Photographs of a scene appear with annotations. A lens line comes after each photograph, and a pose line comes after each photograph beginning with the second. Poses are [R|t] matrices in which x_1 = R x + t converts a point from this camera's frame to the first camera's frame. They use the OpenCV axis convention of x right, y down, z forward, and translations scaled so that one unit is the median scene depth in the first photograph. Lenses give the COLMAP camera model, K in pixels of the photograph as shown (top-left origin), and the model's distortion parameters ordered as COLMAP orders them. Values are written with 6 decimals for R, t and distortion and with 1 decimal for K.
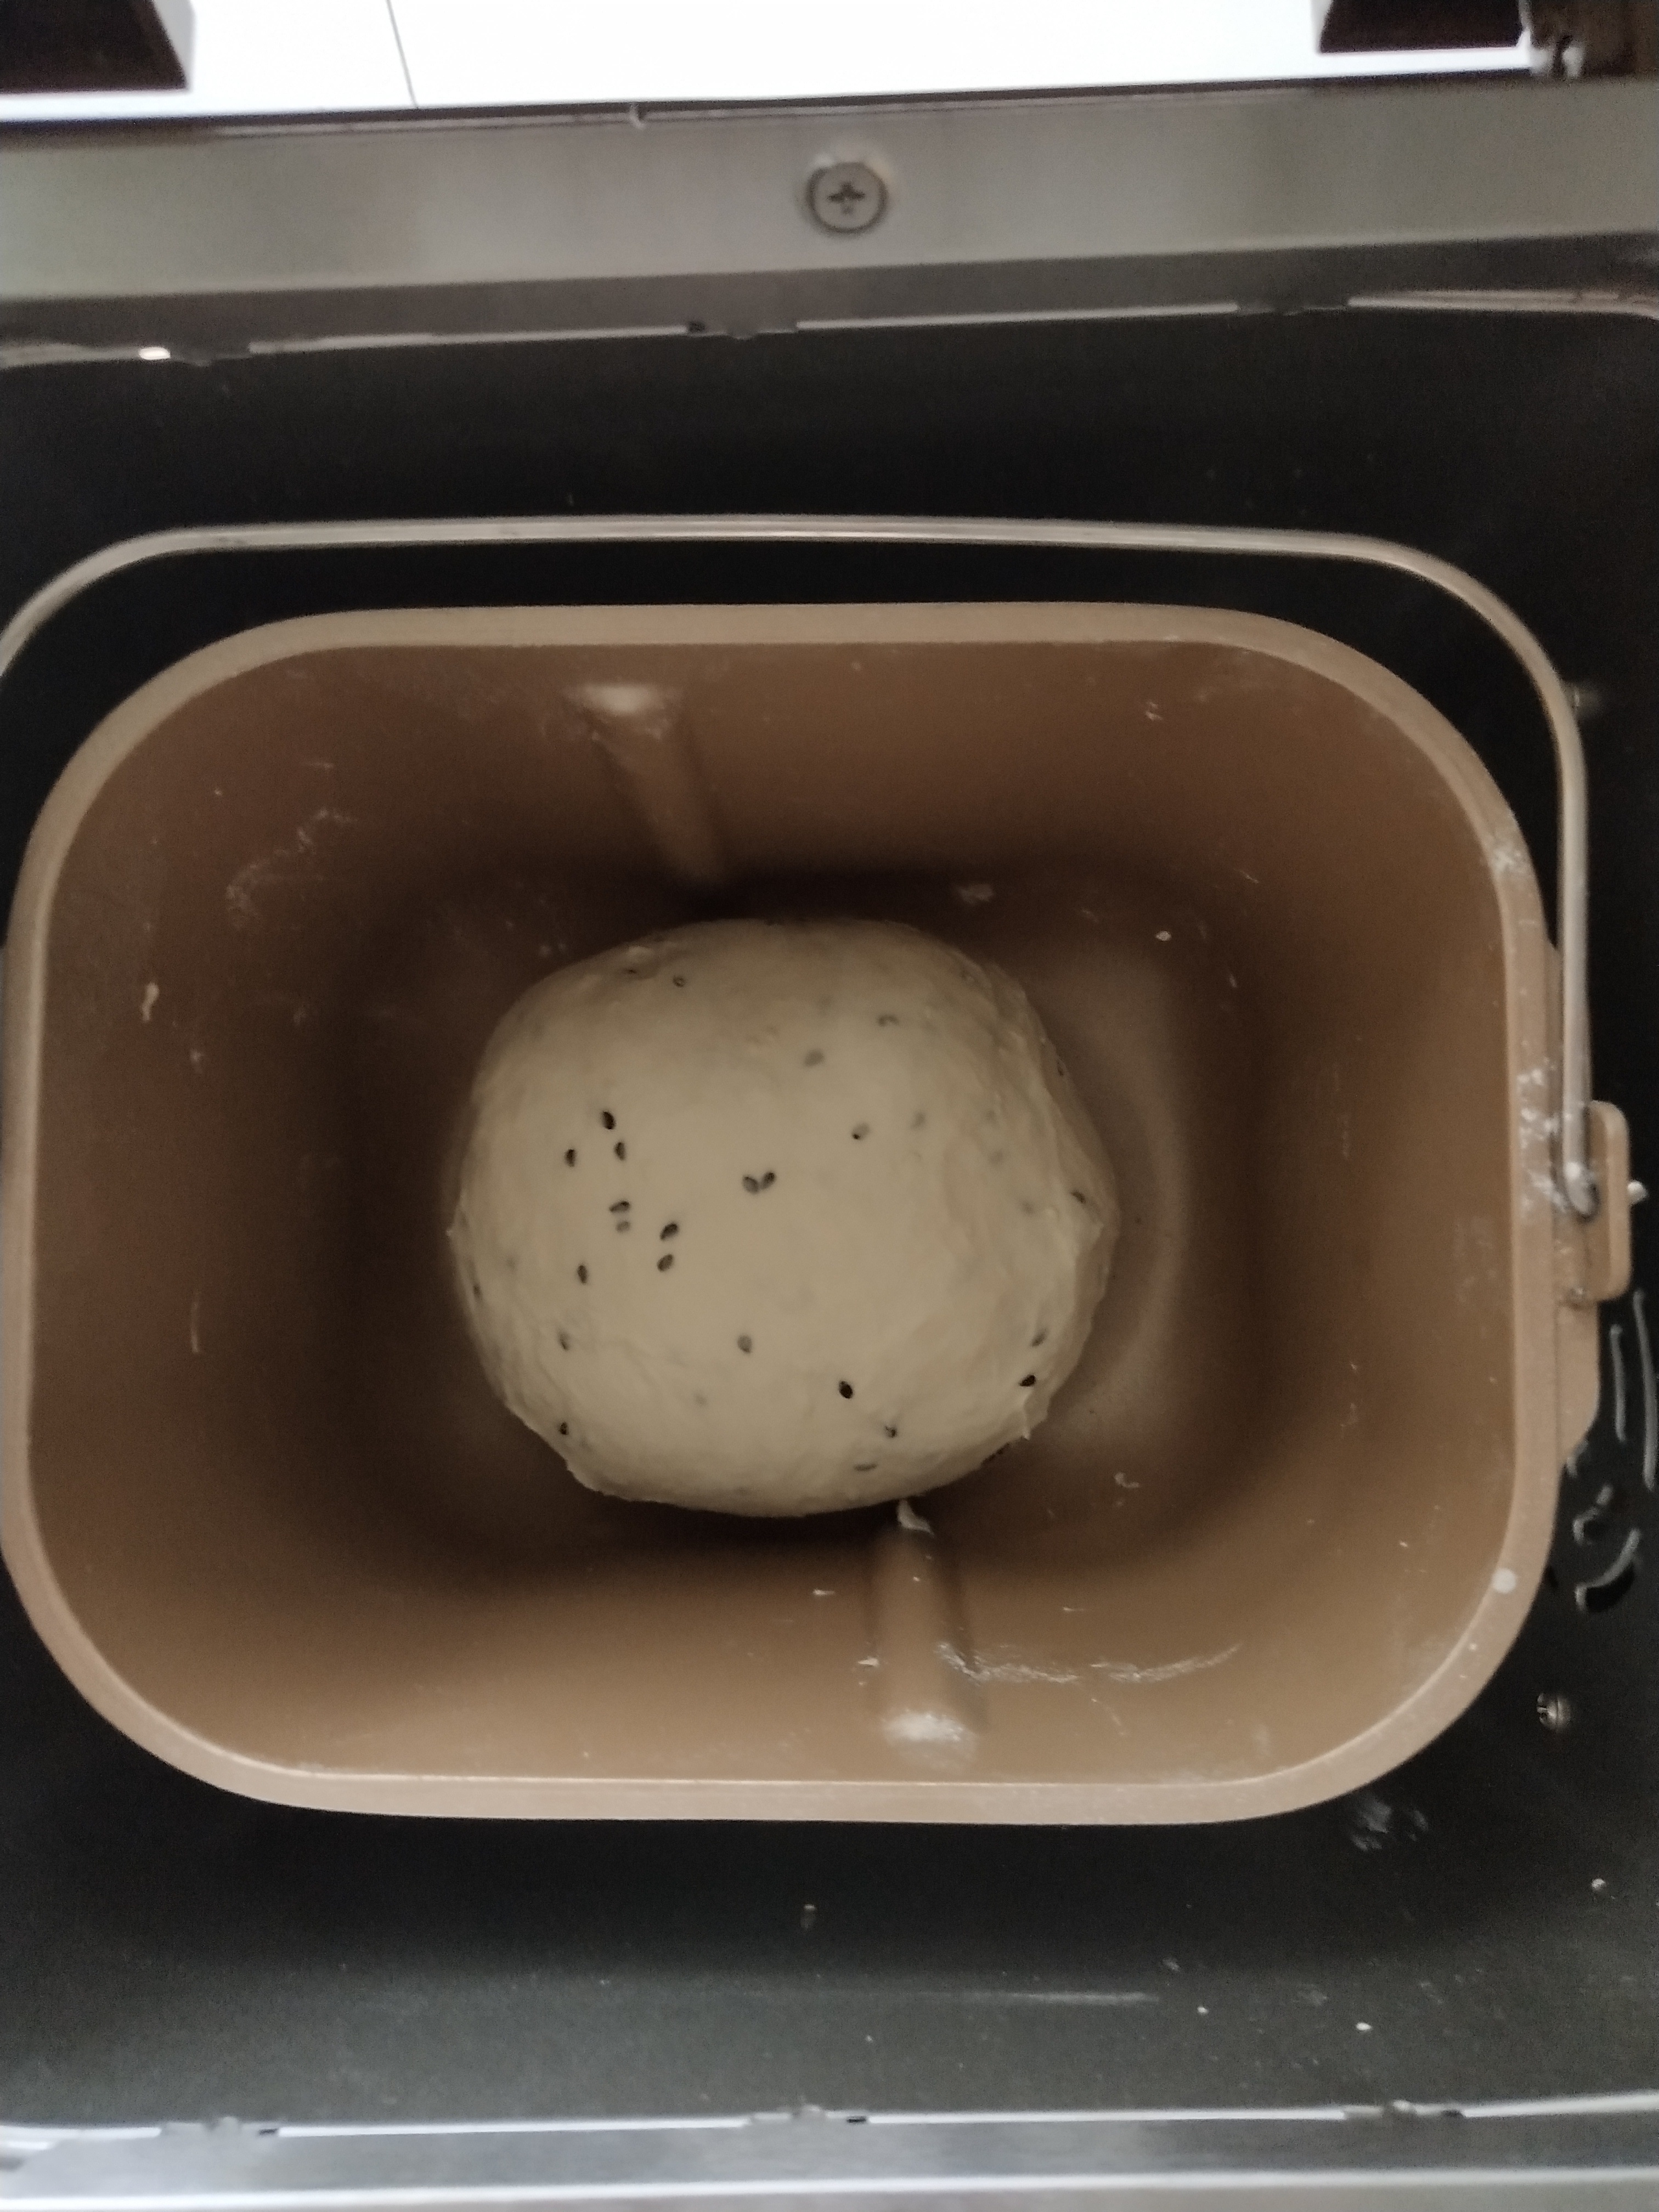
lens RADIAL K [[1887.1, 0, 820.2], [0, 1887.1, 1101.1], [0, 0, 1]] dist [0.007480, 0.051681]
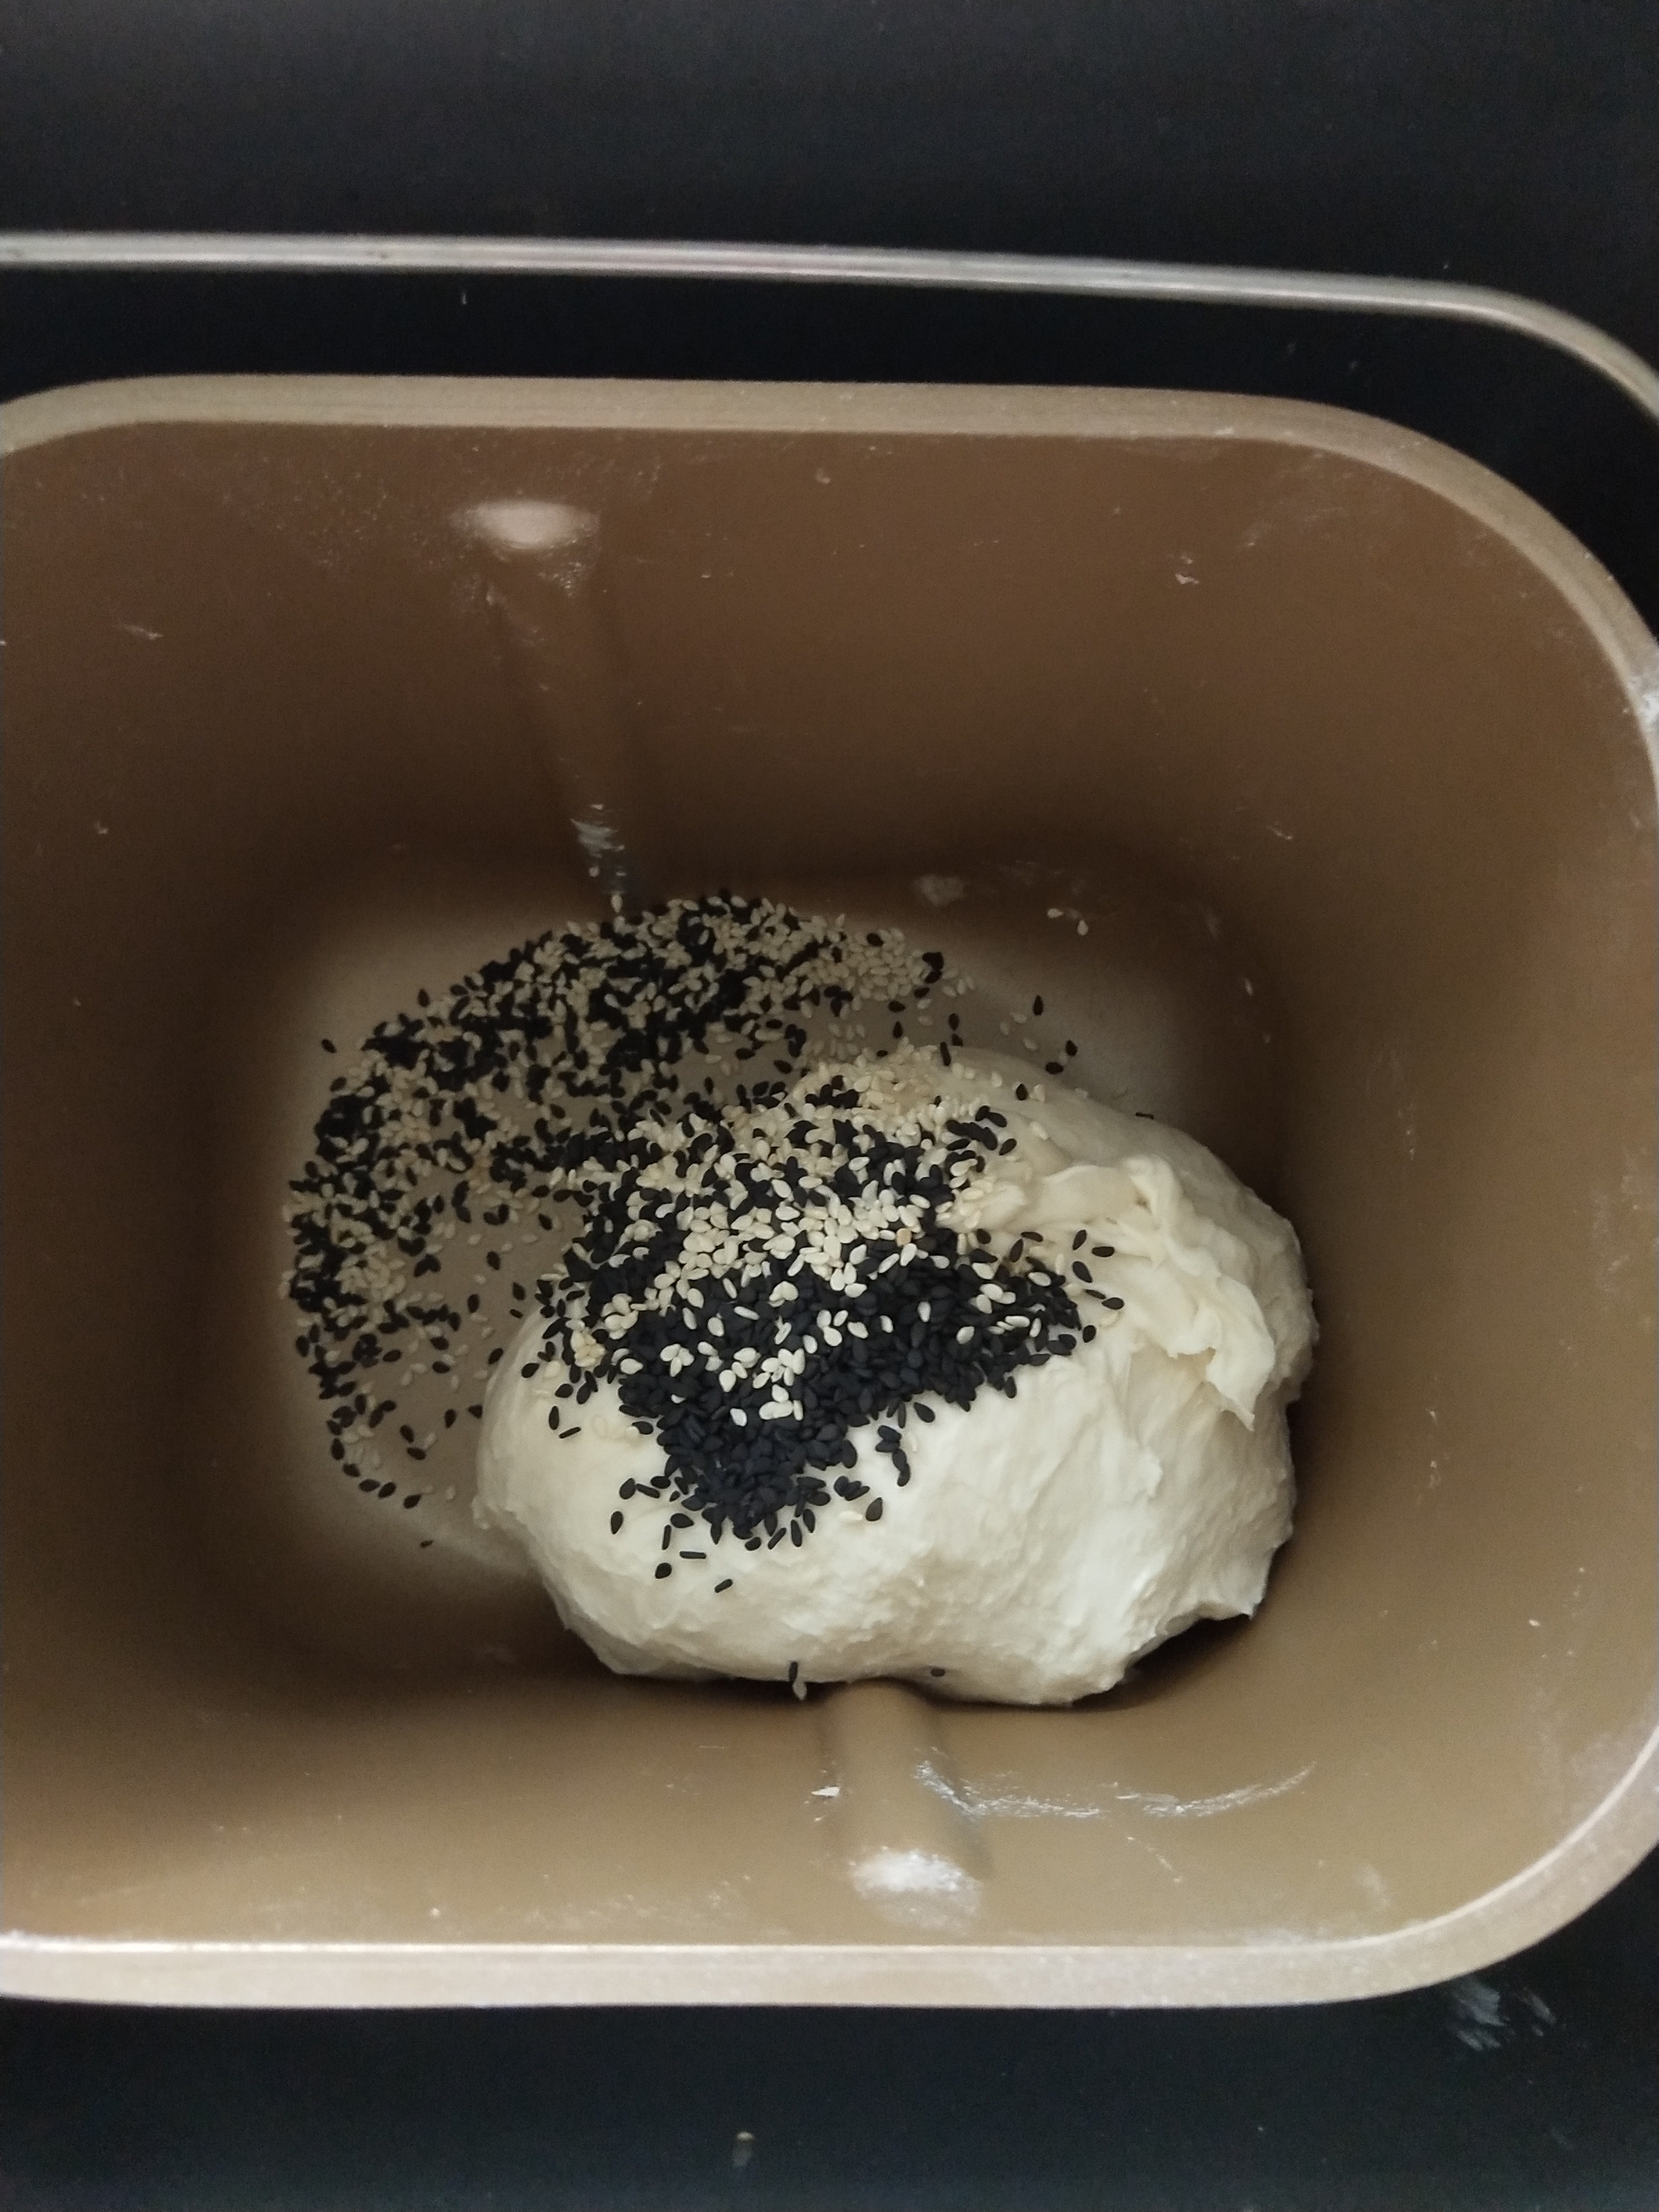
lens RADIAL K [[1832.0, 0, 818.6], [0, 1832.0, 1120.7], [0, 0, 1]] dist [-0.005464, 0.060511]
pose [[0.999149, 0.010240, 0.039956, -0.011002], [-0.006108, 0.994745, -0.102202, 0.123069], [-0.040793, 0.101871, 0.993961, 0.287469]]
